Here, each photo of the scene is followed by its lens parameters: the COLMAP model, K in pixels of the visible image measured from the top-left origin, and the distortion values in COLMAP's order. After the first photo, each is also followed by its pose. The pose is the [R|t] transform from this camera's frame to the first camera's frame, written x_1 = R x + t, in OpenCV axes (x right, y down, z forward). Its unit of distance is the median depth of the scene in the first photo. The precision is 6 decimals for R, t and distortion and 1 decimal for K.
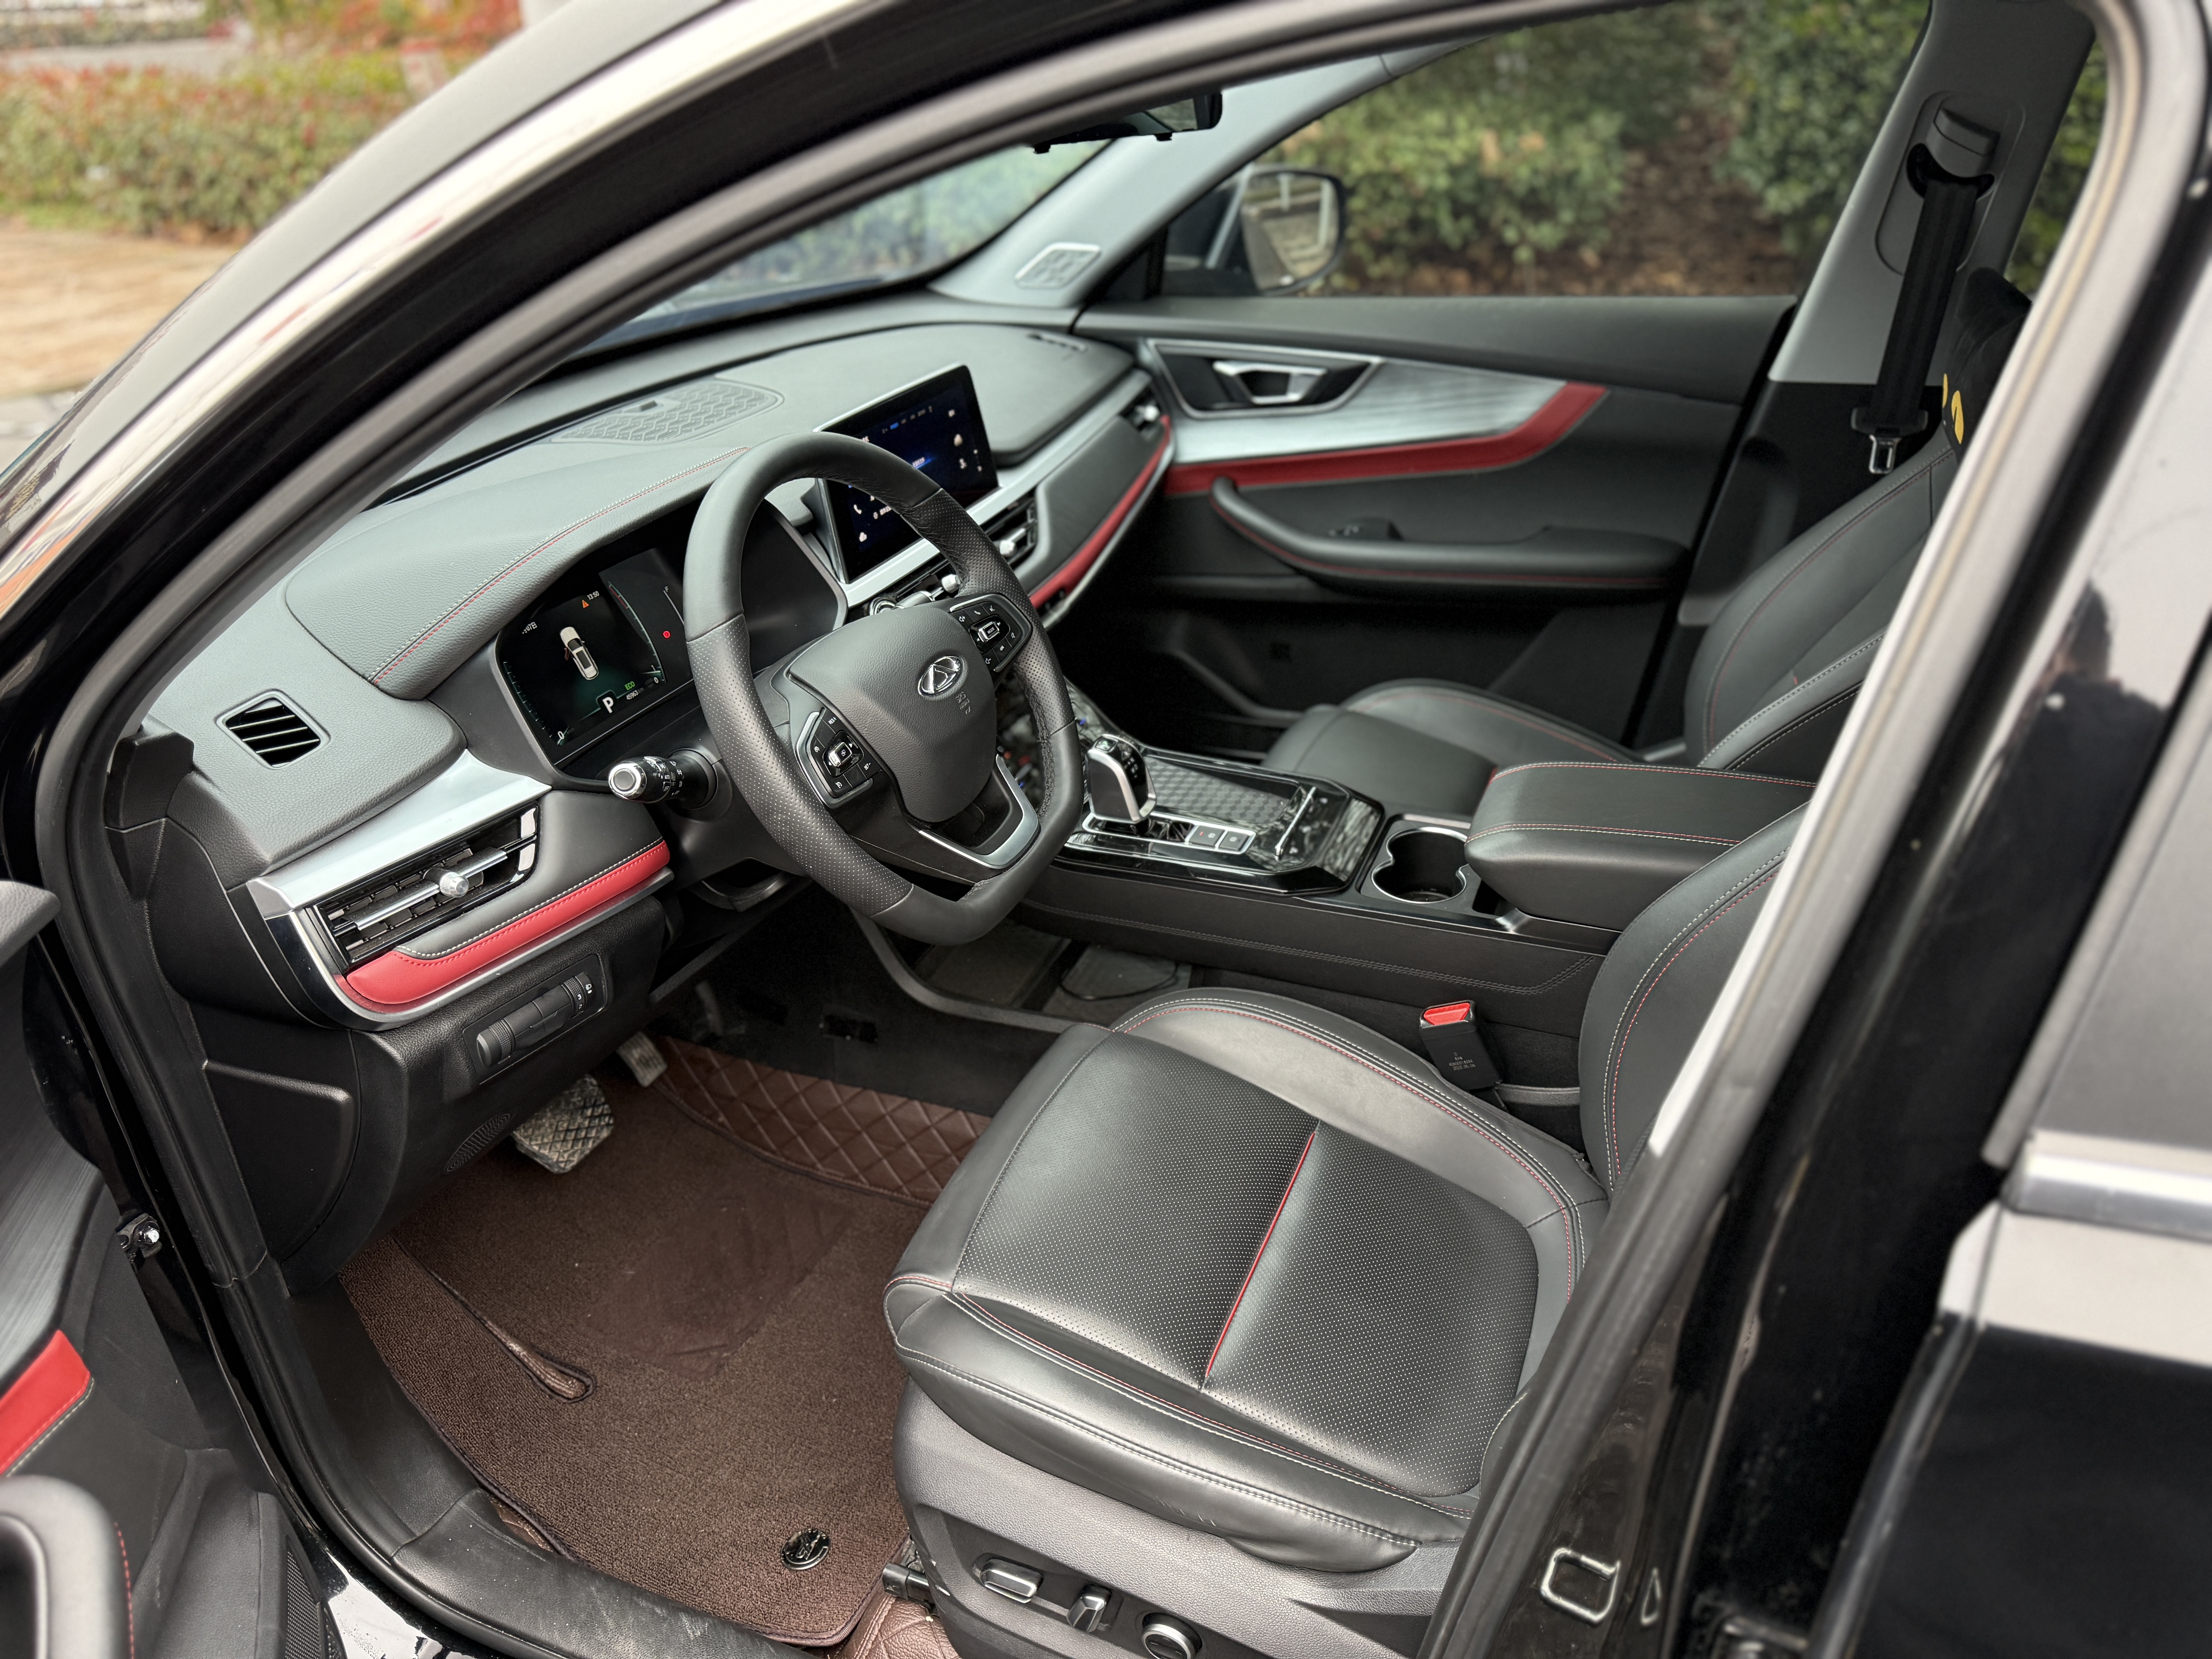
lens RADIAL K [[1517.1, 0, 1106.0], [0, 1517.1, 829.5], [0, 0, 1]] dist [0.104037, -0.120255]
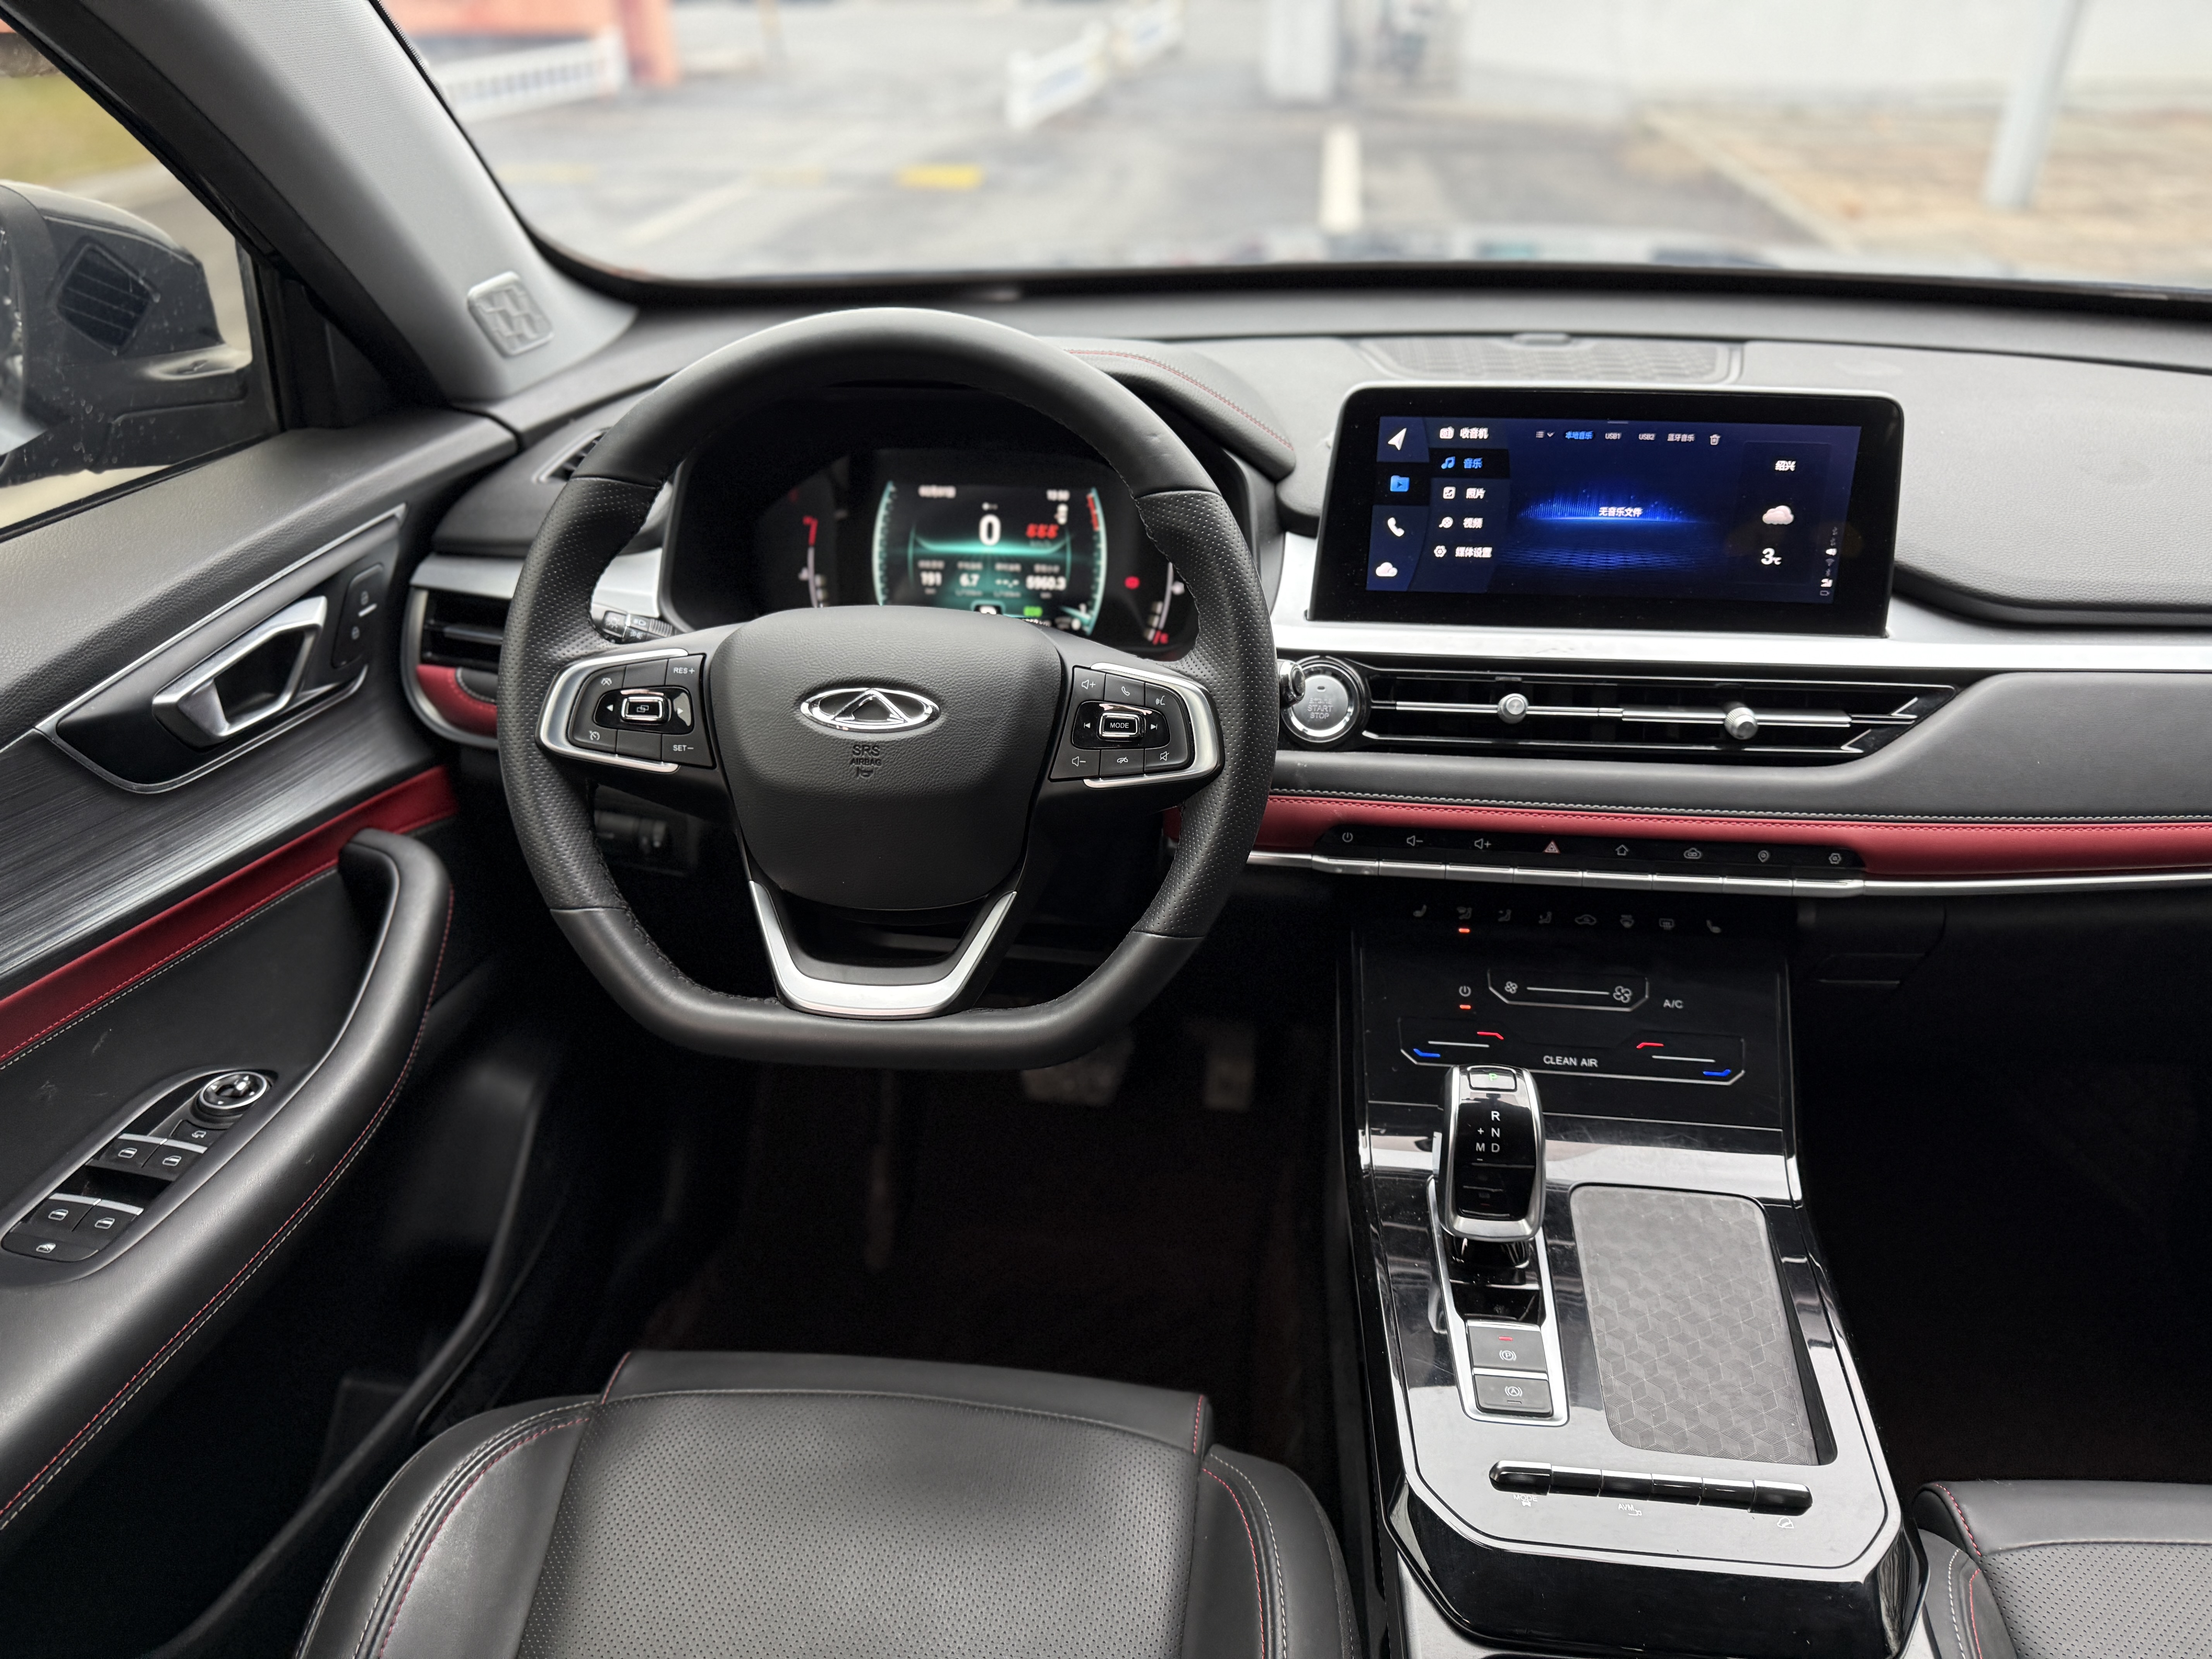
lens RADIAL K [[1501.0, 0, 1106.0], [0, 1501.0, 829.5], [0, 0, 1]] dist [0.136590, -0.222425]
pose [[0.283982, 0.482607, -0.828520, 0.323030], [-0.468194, 0.823871, 0.319422, -0.210141], [0.836749, 0.297198, 0.459918, 0.541951]]
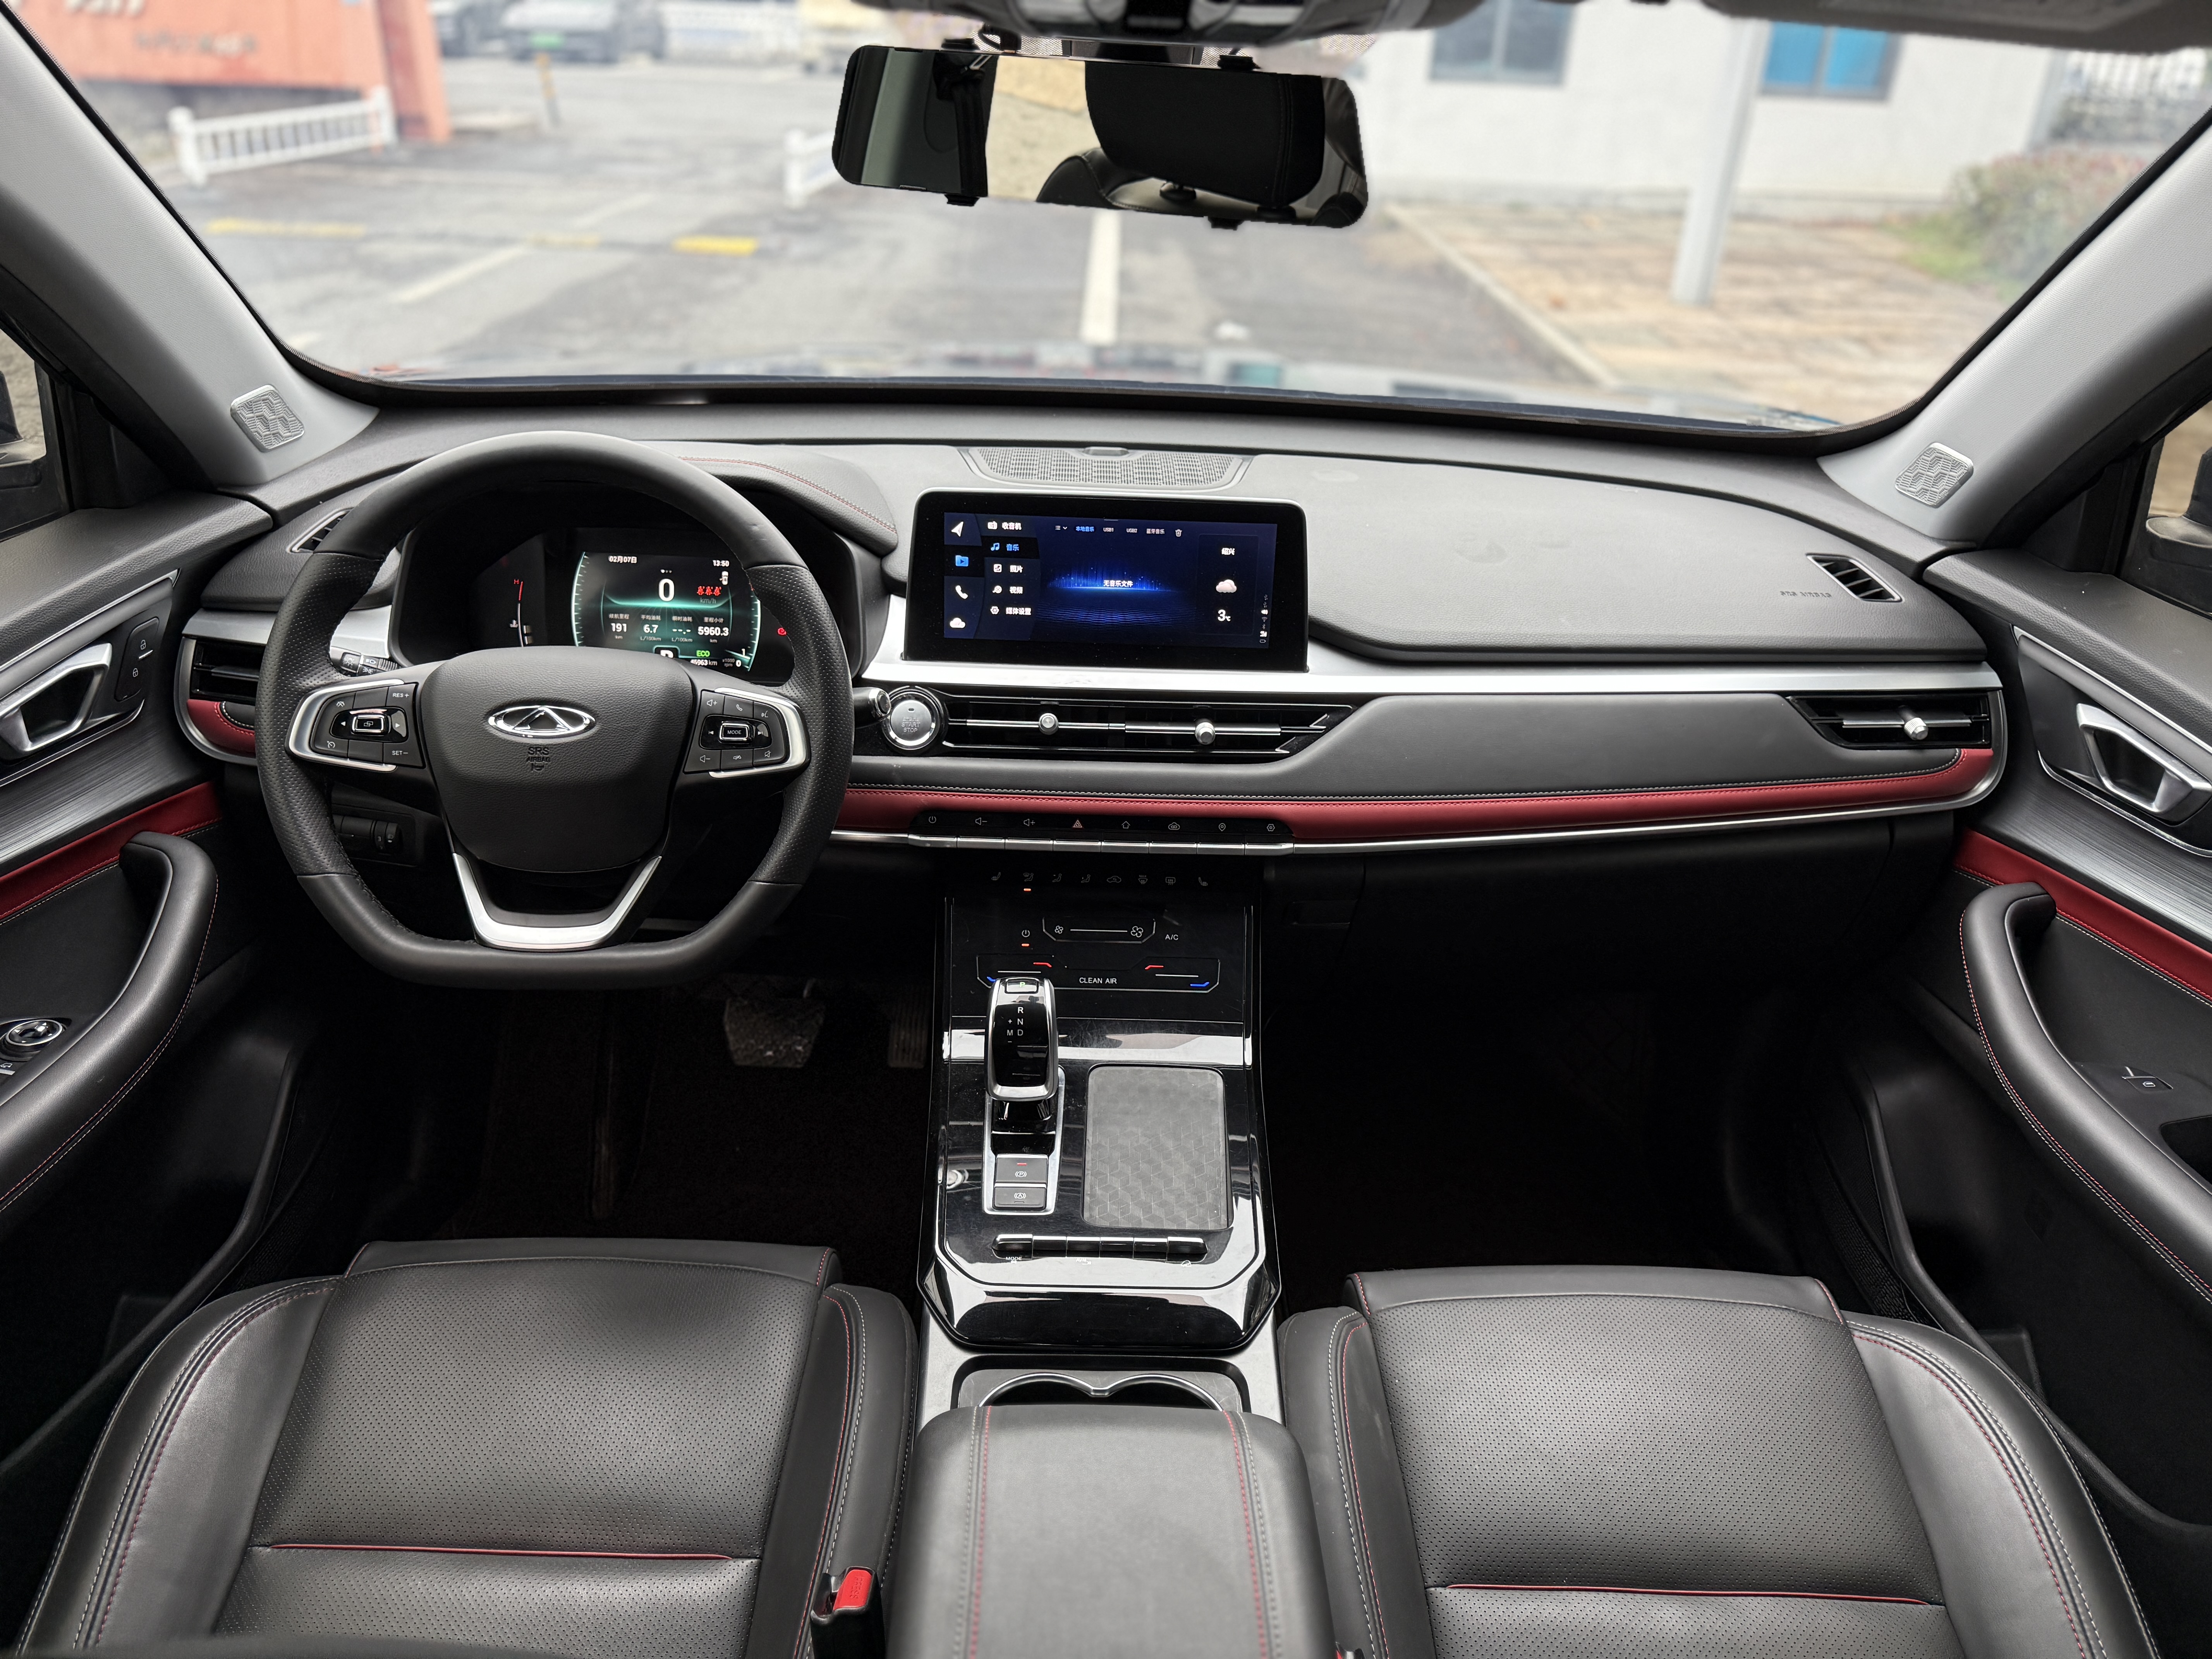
lens RADIAL K [[1517.1, 0, 1106.0], [0, 1517.1, 829.5], [0, 0, 1]] dist [0.104037, -0.120255]
pose [[0.390025, 0.447038, -0.805008, 0.523824], [-0.485603, 0.842648, 0.232666, -0.282194], [0.782349, 0.300169, 0.545737, 0.530204]]
